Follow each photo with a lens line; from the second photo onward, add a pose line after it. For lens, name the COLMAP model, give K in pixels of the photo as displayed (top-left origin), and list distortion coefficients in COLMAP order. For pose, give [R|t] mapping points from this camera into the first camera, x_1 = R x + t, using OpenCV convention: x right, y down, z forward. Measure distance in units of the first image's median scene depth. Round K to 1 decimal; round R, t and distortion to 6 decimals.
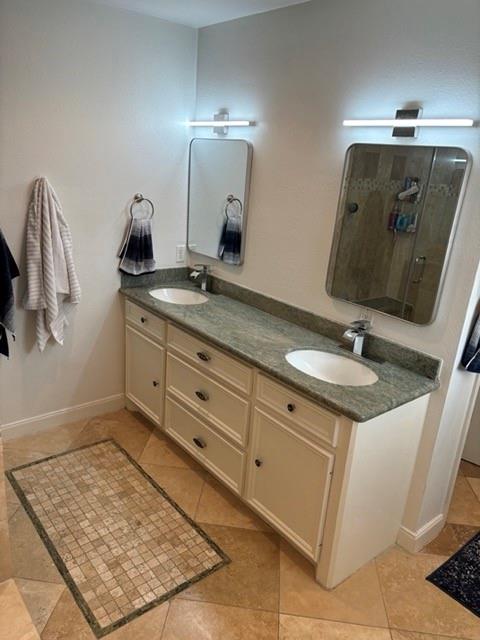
lens RADIAL K [[485.6, 0, 240.0], [0, 485.6, 320.0], [0, 0, 1]] dist [0.076750, -0.093110]
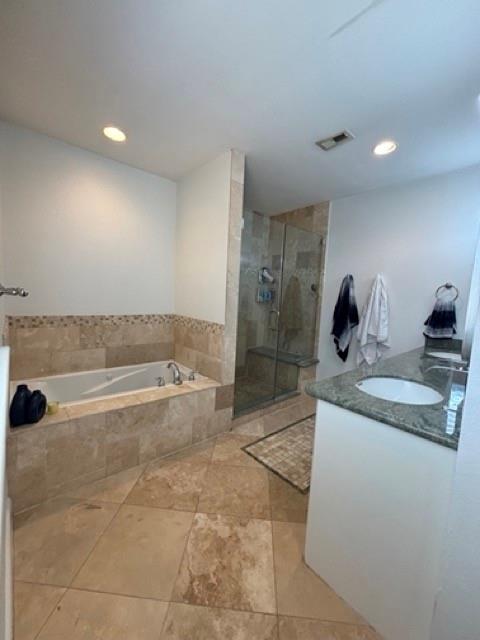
lens RADIAL K [[262.9, 0, 240.0], [0, 262.9, 320.0], [0, 0, 1]] dist [0.000184, 0.000040]
pose [[0.030693, 0.023737, -0.999247, 0.753547], [-0.361228, 0.932412, 0.011054, 0.073506], [0.931972, 0.360617, 0.037193, 0.625168]]
